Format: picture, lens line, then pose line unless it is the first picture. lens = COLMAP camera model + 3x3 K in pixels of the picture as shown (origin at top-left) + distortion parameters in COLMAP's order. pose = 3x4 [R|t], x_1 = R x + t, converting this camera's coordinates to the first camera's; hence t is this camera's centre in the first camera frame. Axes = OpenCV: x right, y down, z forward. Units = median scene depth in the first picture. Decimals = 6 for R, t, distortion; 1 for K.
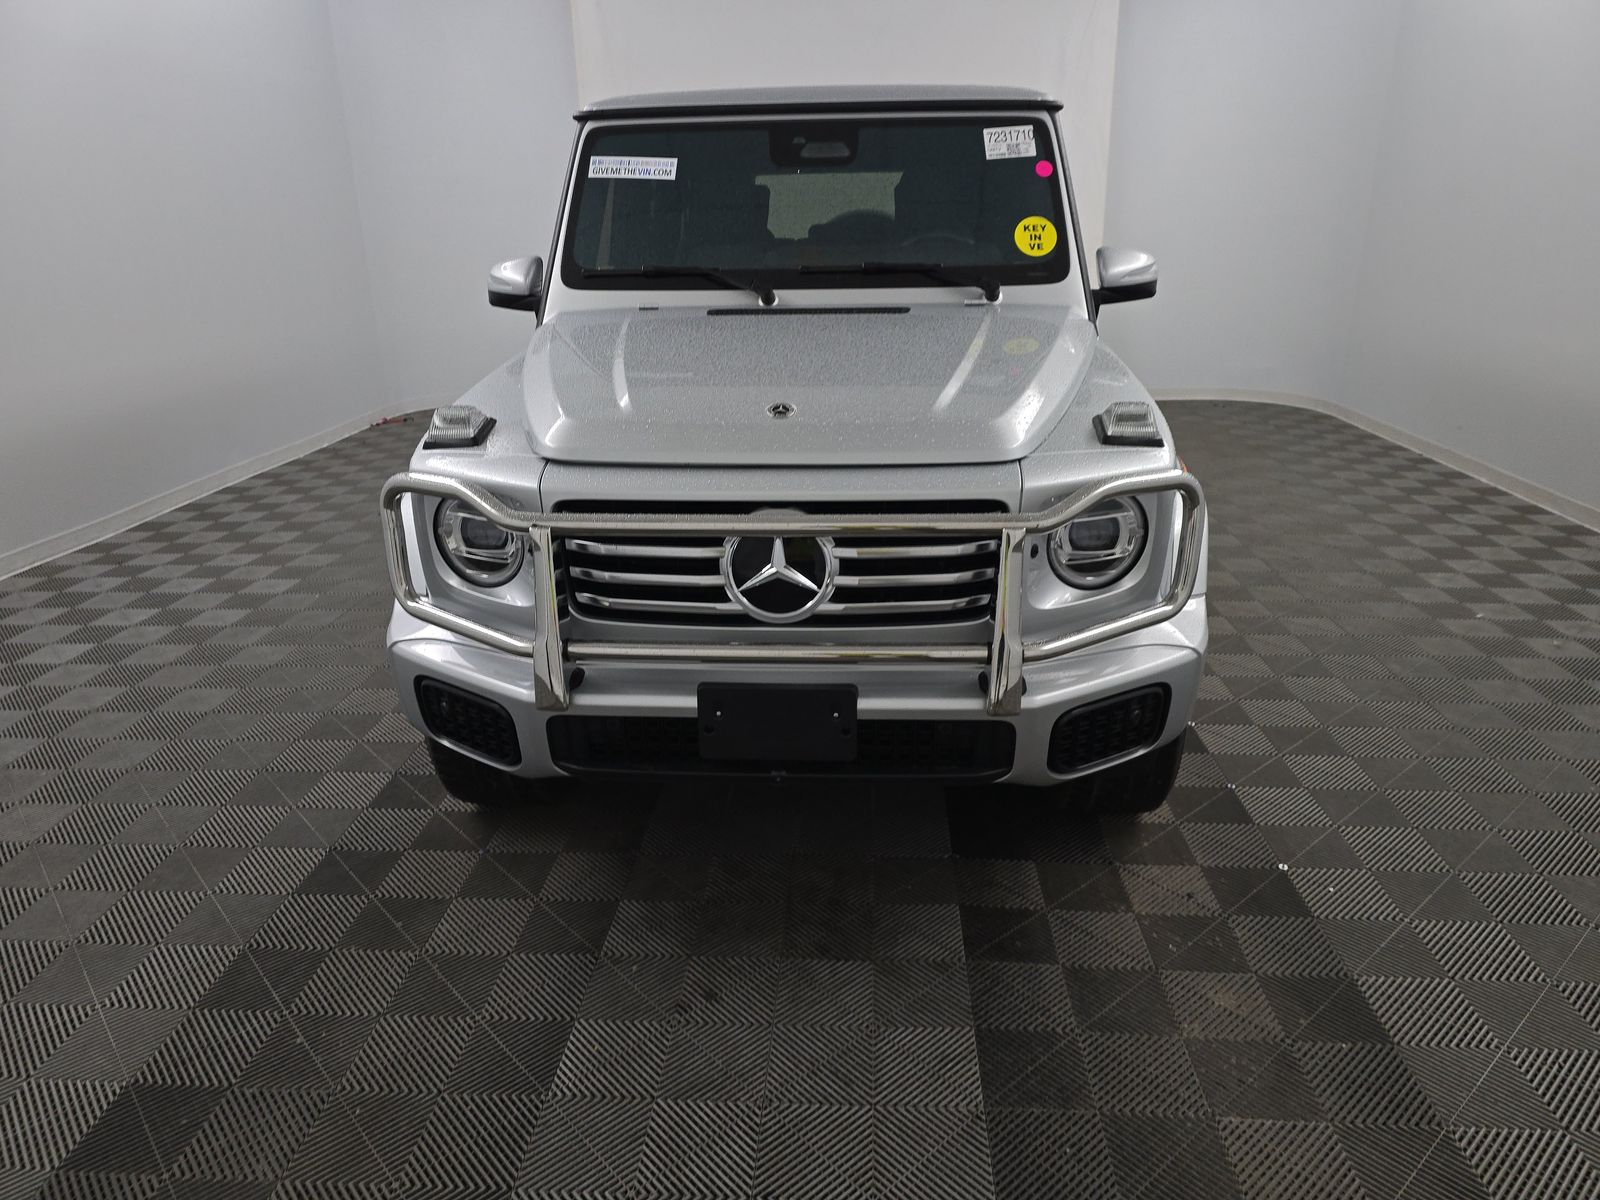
lens RADIAL K [[1075.1, 0, 789.5], [0, 1075.1, 610.9], [0, 0, 1]] dist [0.072482, -0.051644]
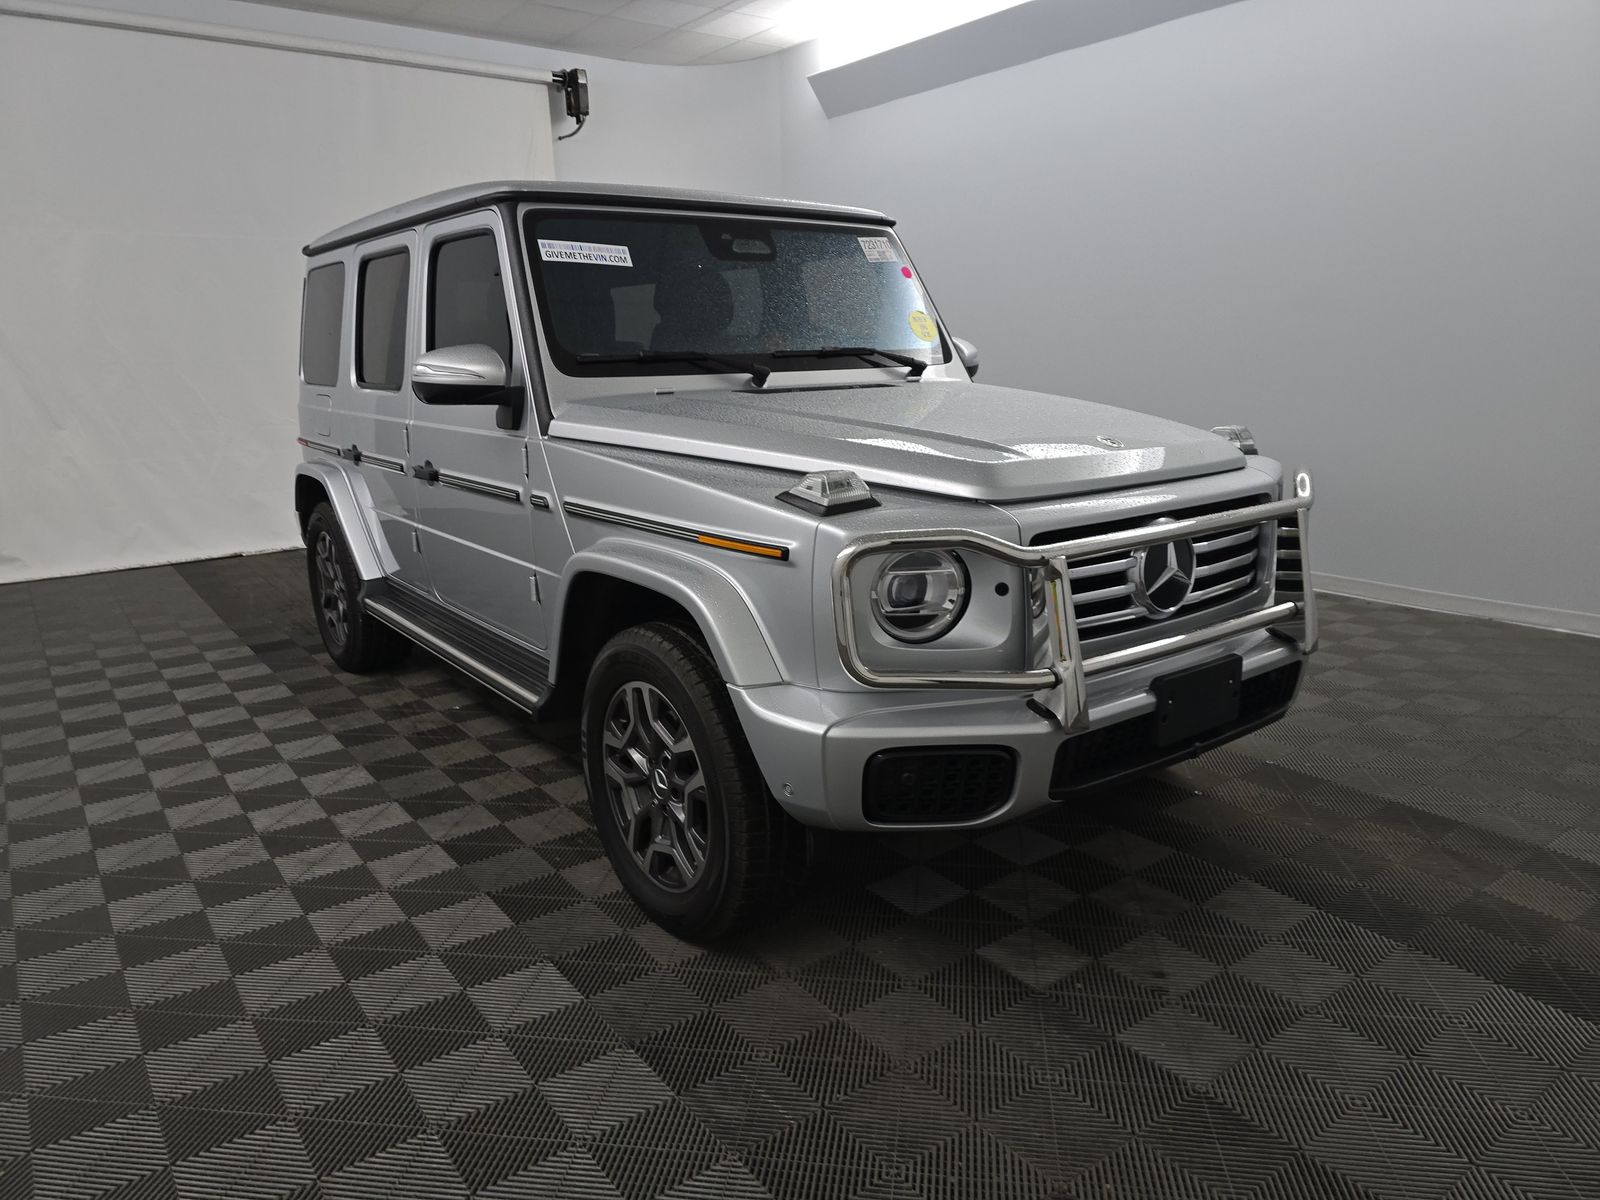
lens RADIAL K [[1075.1, 0, 789.5], [0, 1075.1, 610.9], [0, 0, 1]] dist [0.072482, -0.051644]
pose [[0.767461, -0.152846, 0.622608, -0.655995], [0.226305, 0.973233, -0.040033, -0.025471], [-0.599824, 0.171623, 0.781509, 0.209783]]
